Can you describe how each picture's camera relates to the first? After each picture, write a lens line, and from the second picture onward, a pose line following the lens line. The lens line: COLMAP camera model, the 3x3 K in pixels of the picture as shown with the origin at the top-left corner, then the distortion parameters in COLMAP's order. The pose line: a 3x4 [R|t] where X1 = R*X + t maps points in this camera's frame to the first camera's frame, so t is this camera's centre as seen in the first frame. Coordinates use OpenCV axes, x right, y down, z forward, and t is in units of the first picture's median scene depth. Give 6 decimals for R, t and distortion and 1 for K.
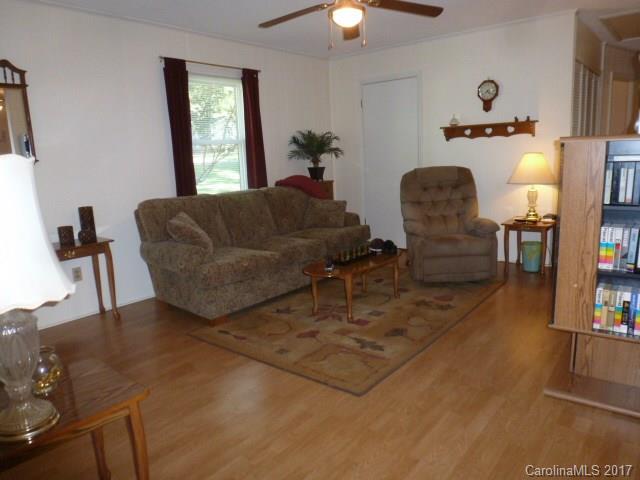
lens RADIAL K [[456.7, 0, 327.7], [0, 456.7, 240.9], [0, 0, 1]] dist [-0.054215, 0.014417]
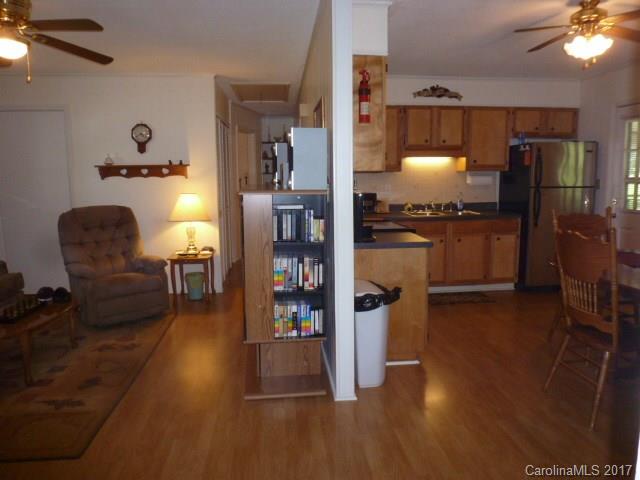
lens RADIAL K [[456.7, 0, 322.5], [0, 456.7, 242.0], [0, 0, 1]] dist [-0.054215, 0.014417]
pose [[0.714538, -0.058186, 0.697173, -0.105193], [0.101722, 0.994586, -0.021248, -0.018208], [-0.692162, 0.086101, 0.716588, -0.029480]]
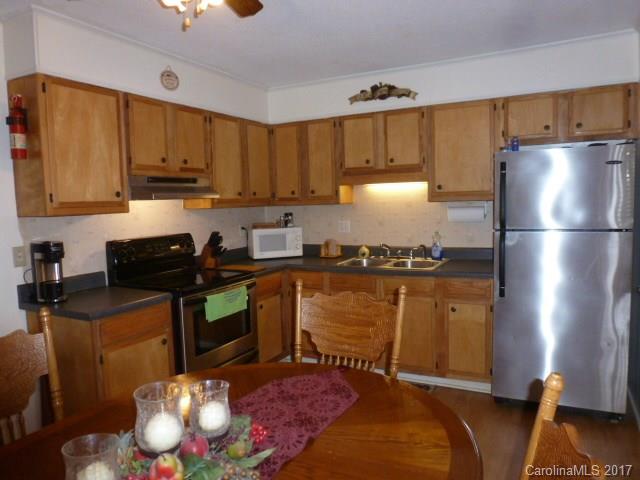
lens RADIAL K [[456.7, 0, 337.0], [0, 456.7, 242.8], [0, 0, 1]] dist [-0.054215, 0.014417]
pose [[0.980539, 0.006392, 0.196219, 0.735596], [0.012965, 0.995180, -0.097205, -0.043874], [-0.195894, 0.097857, 0.975730, -0.207061]]
